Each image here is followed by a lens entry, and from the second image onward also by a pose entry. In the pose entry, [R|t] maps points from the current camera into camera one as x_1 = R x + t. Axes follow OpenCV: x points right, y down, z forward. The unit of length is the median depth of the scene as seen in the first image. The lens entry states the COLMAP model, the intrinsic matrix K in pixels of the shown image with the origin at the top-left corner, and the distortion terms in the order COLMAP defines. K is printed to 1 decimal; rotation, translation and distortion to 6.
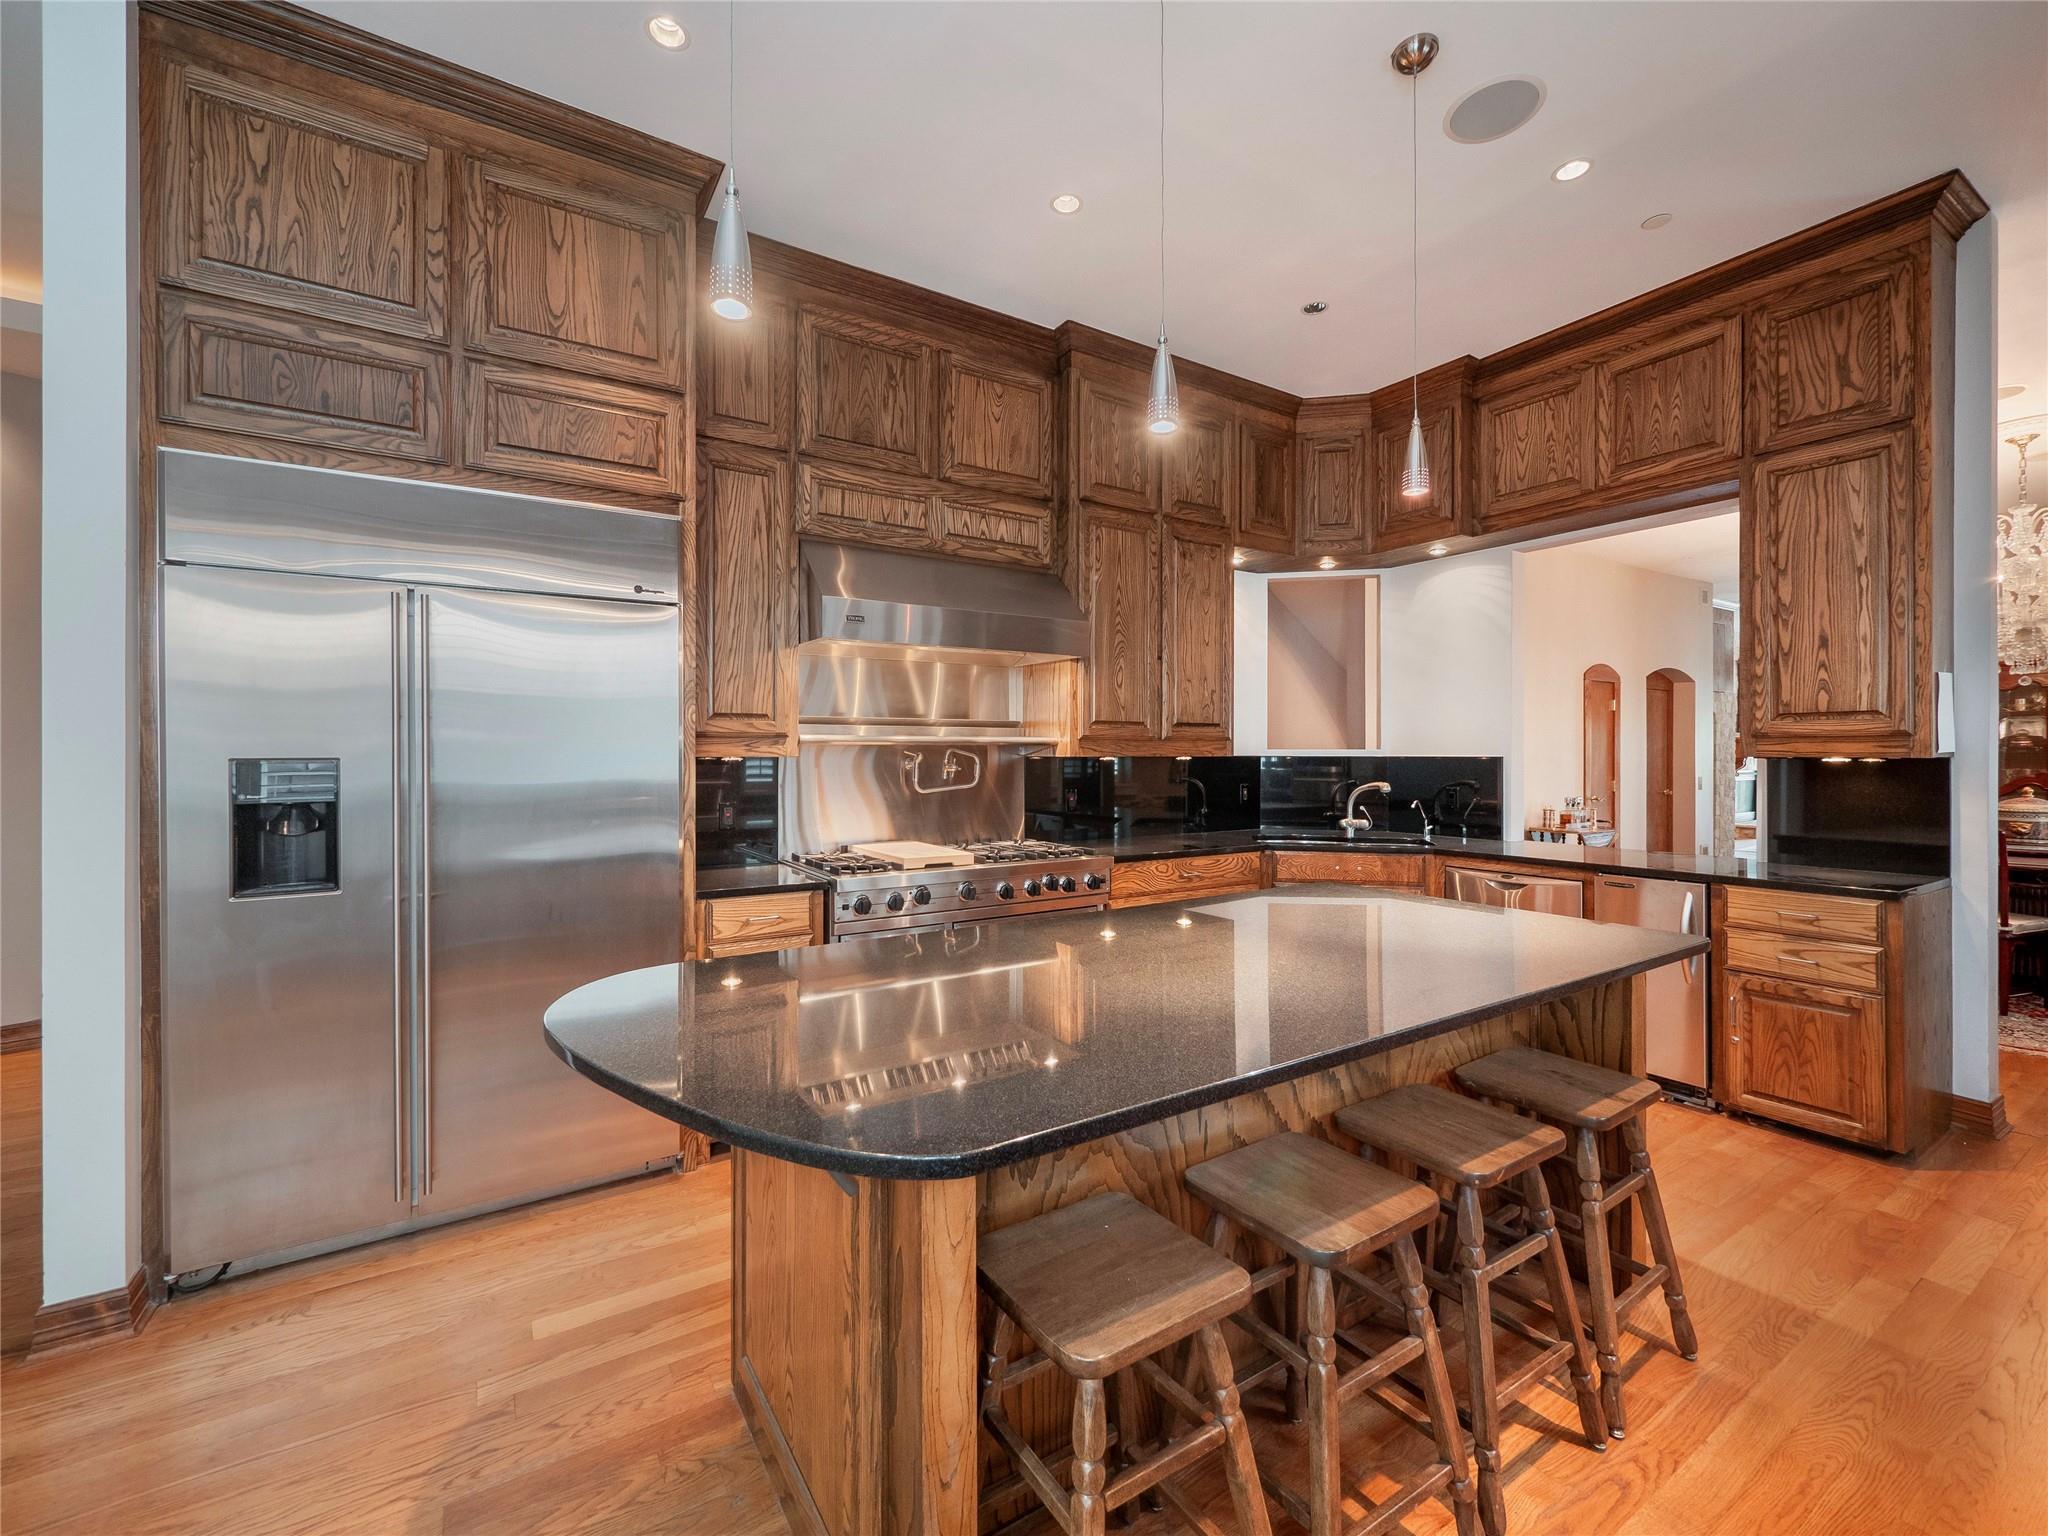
lens RADIAL K [[863.3, 0, 1023.4], [0, 863.3, 770.4], [0, 0, 1]] dist [-0.006239, -0.000041]
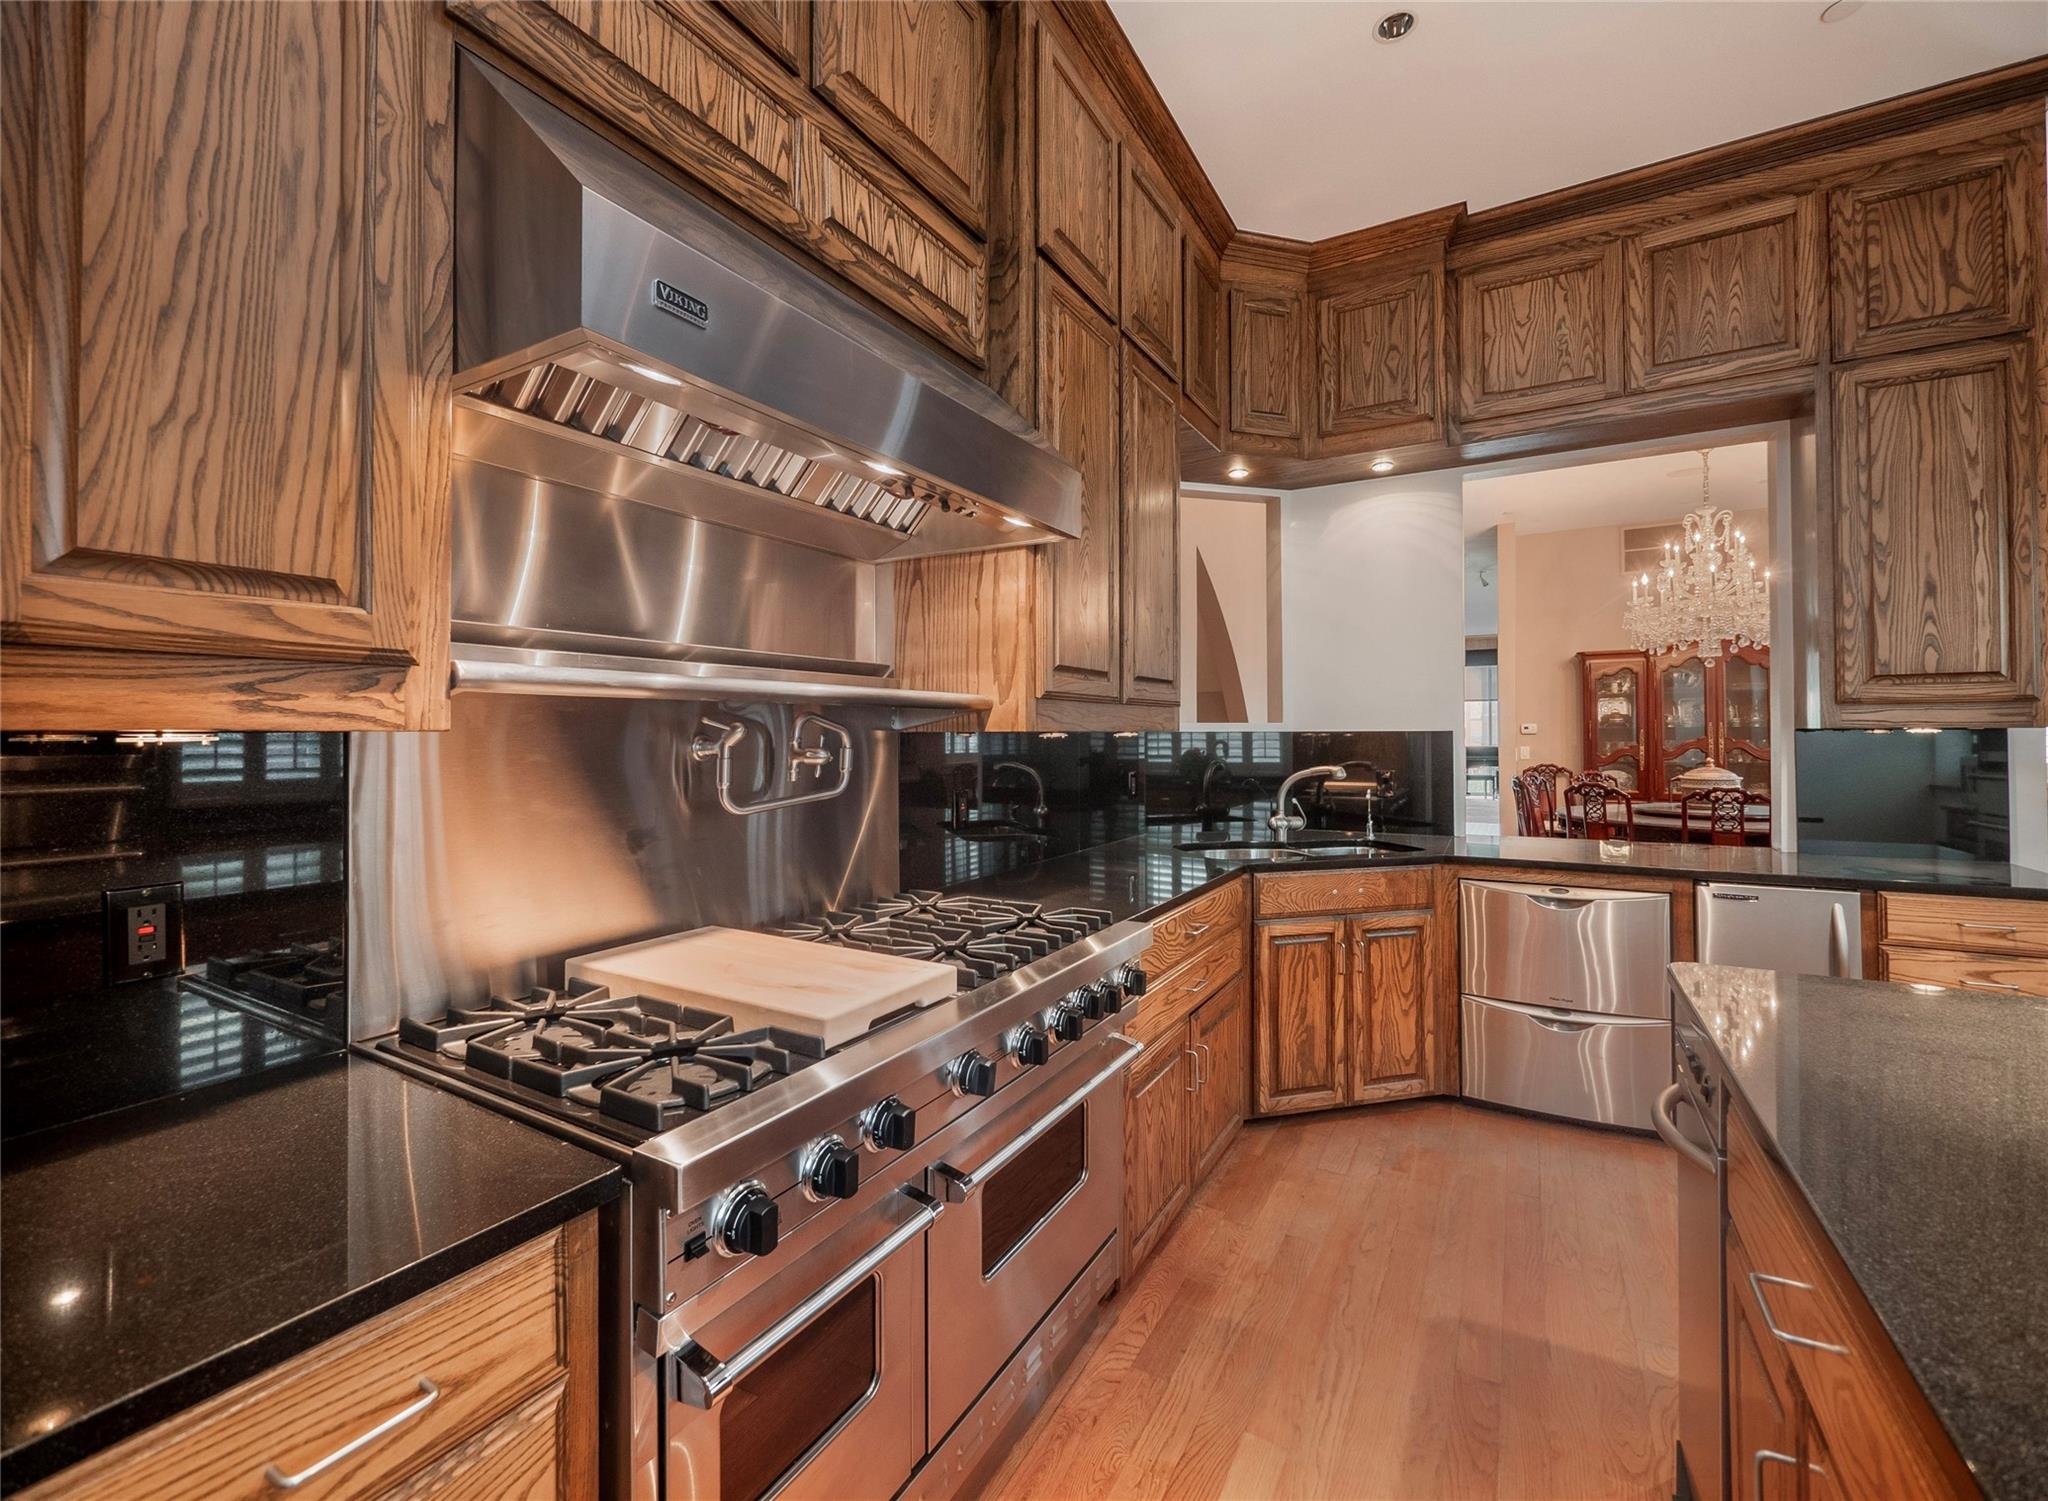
lens RADIAL K [[863.3, 0, 1024.4], [0, 863.3, 731.5], [0, 0, 1]] dist [-0.006239, -0.000041]
pose [[0.890296, -0.002511, 0.455375, -0.221673], [0.012966, 0.999719, -0.019836, -0.006378], [-0.455198, 0.023564, 0.890079, 0.640323]]
